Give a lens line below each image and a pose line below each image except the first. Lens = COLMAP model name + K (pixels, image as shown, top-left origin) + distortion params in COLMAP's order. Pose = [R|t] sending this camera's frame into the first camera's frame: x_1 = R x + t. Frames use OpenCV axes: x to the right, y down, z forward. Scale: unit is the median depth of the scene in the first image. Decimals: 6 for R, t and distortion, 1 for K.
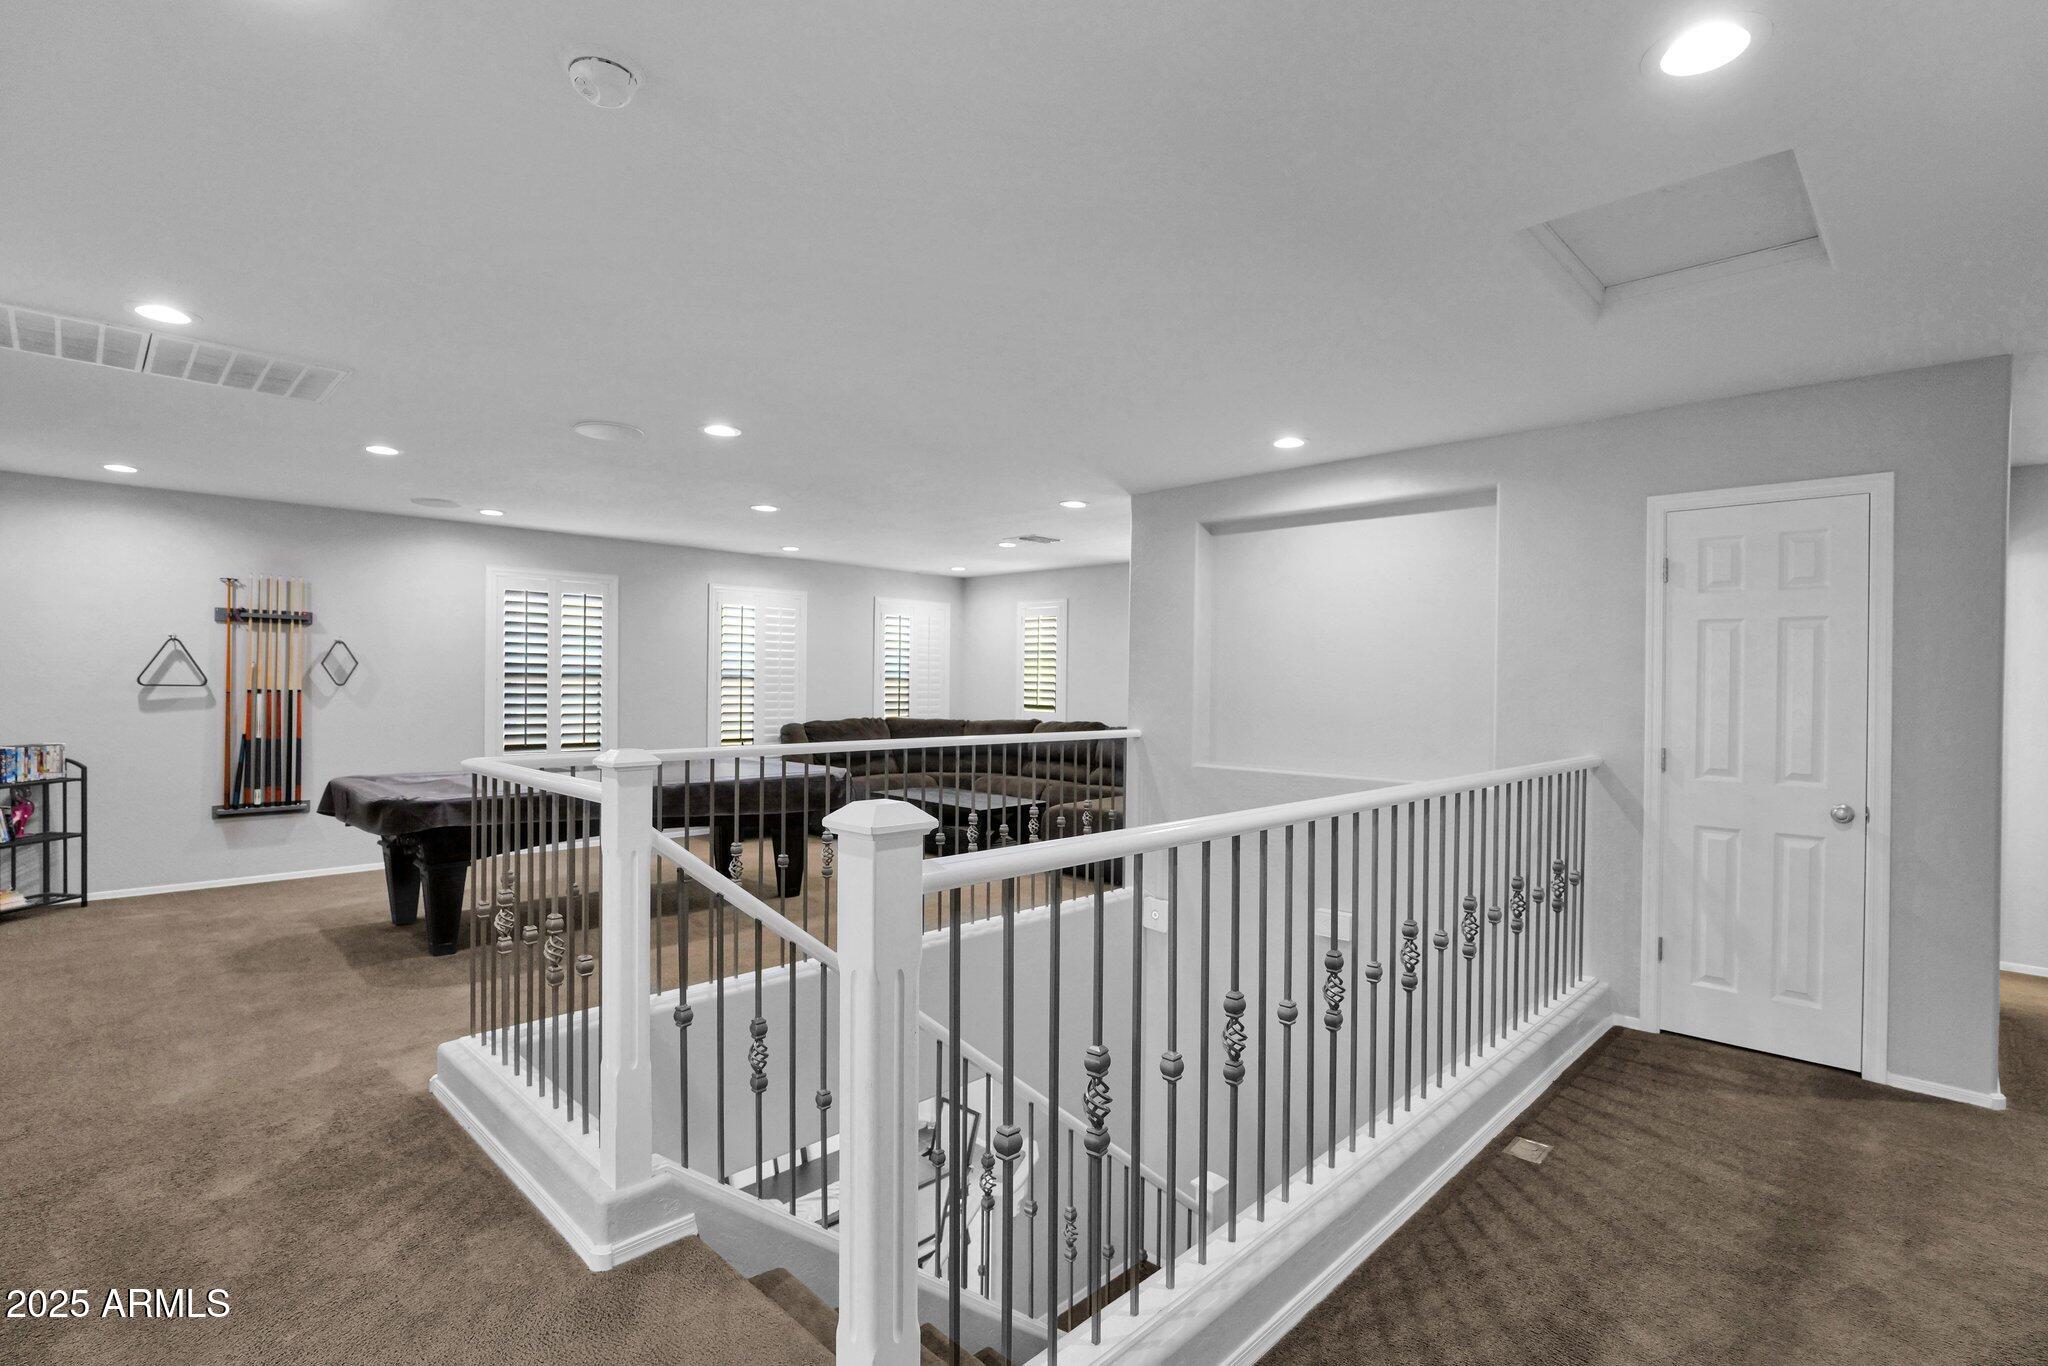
lens RADIAL K [[960.7, 0, 1020.3], [0, 960.7, 685.4], [0, 0, 1]] dist [-0.021488, 0.003812]
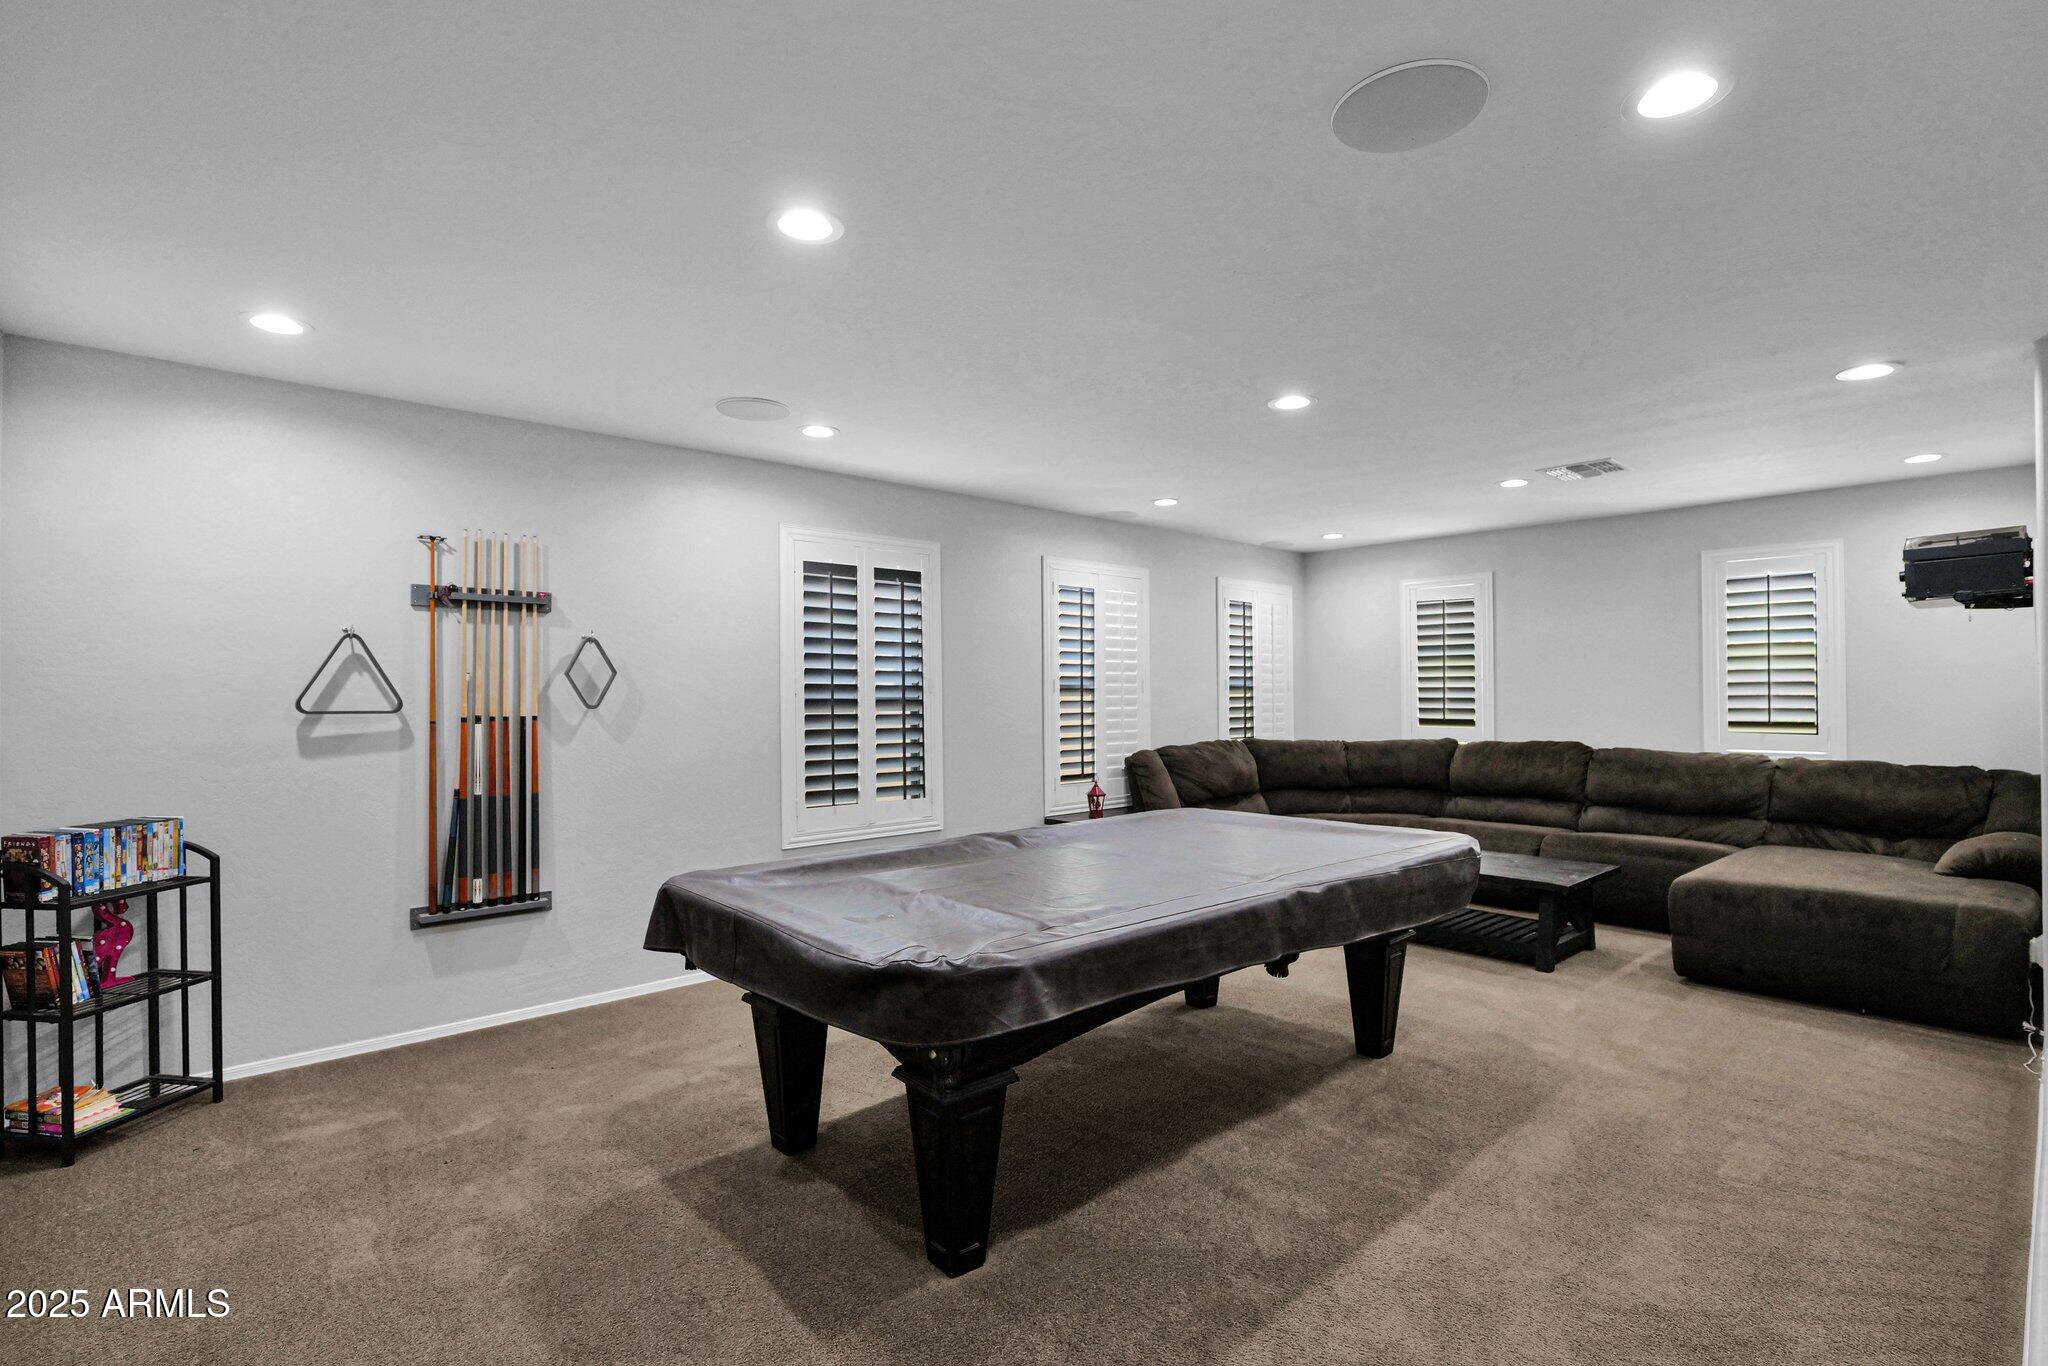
lens RADIAL K [[960.7, 0, 1022.1], [0, 960.7, 689.3], [0, 0, 1]] dist [-0.021488, 0.003812]
pose [[0.998234, -0.020103, -0.055903, -0.418769], [0.019445, 0.999735, -0.012291, 0.000993], [0.056135, 0.011182, 0.998361, 0.404340]]
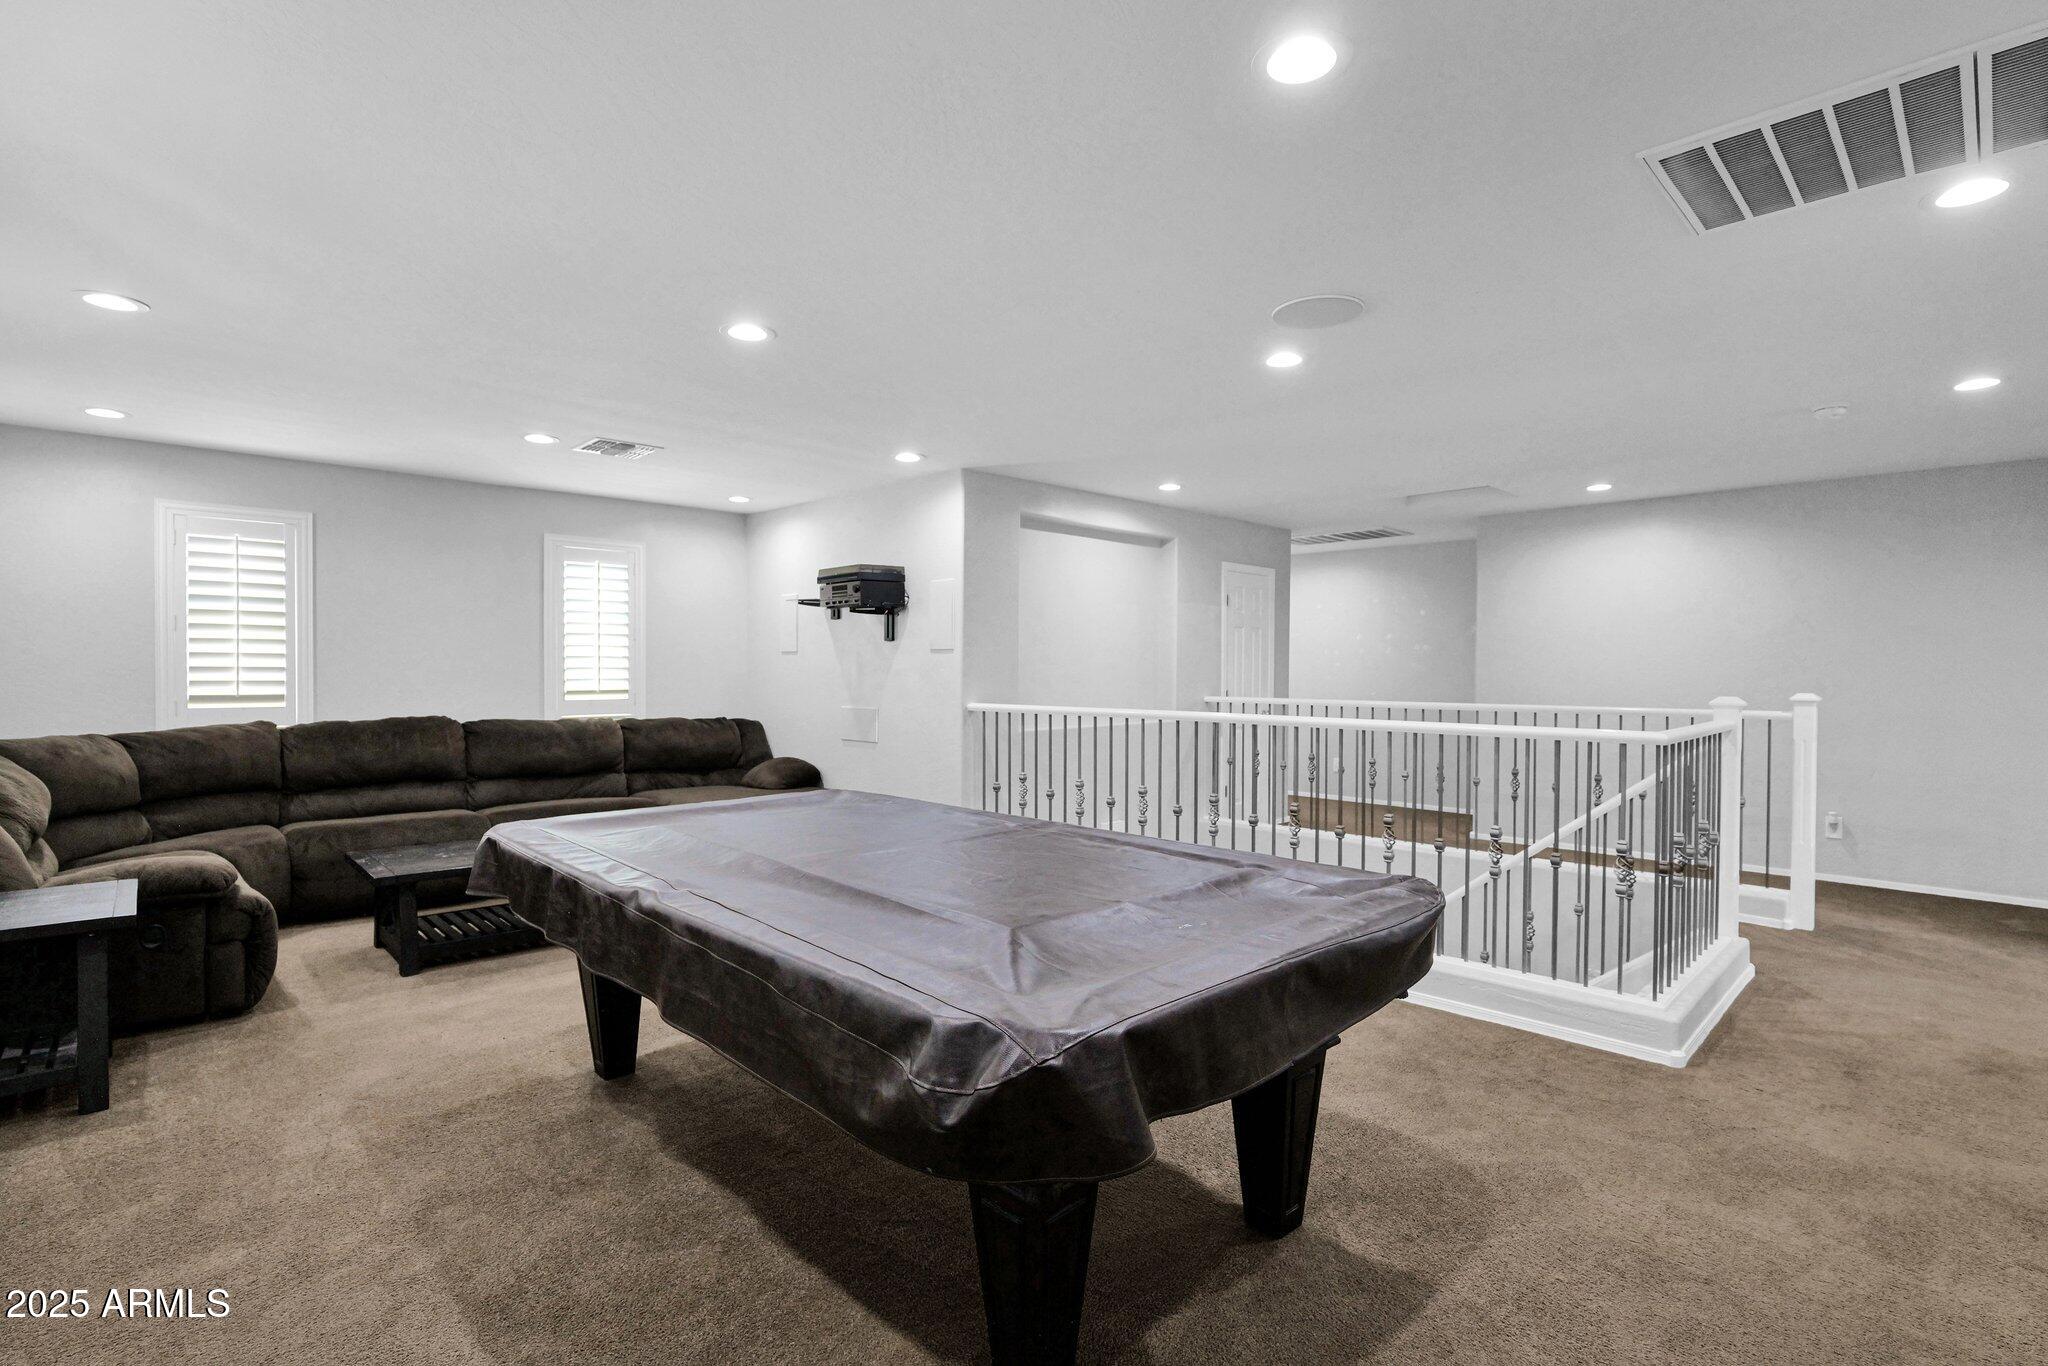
lens RADIAL K [[960.7, 0, 1018.1], [0, 960.7, 677.8], [0, 0, 1]] dist [-0.021488, 0.003812]
pose [[0.015458, -0.024111, 0.999590, -1.453498], [0.000034, 0.999709, 0.024113, -0.012292], [-0.999881, -0.000339, 0.015454, 1.620467]]
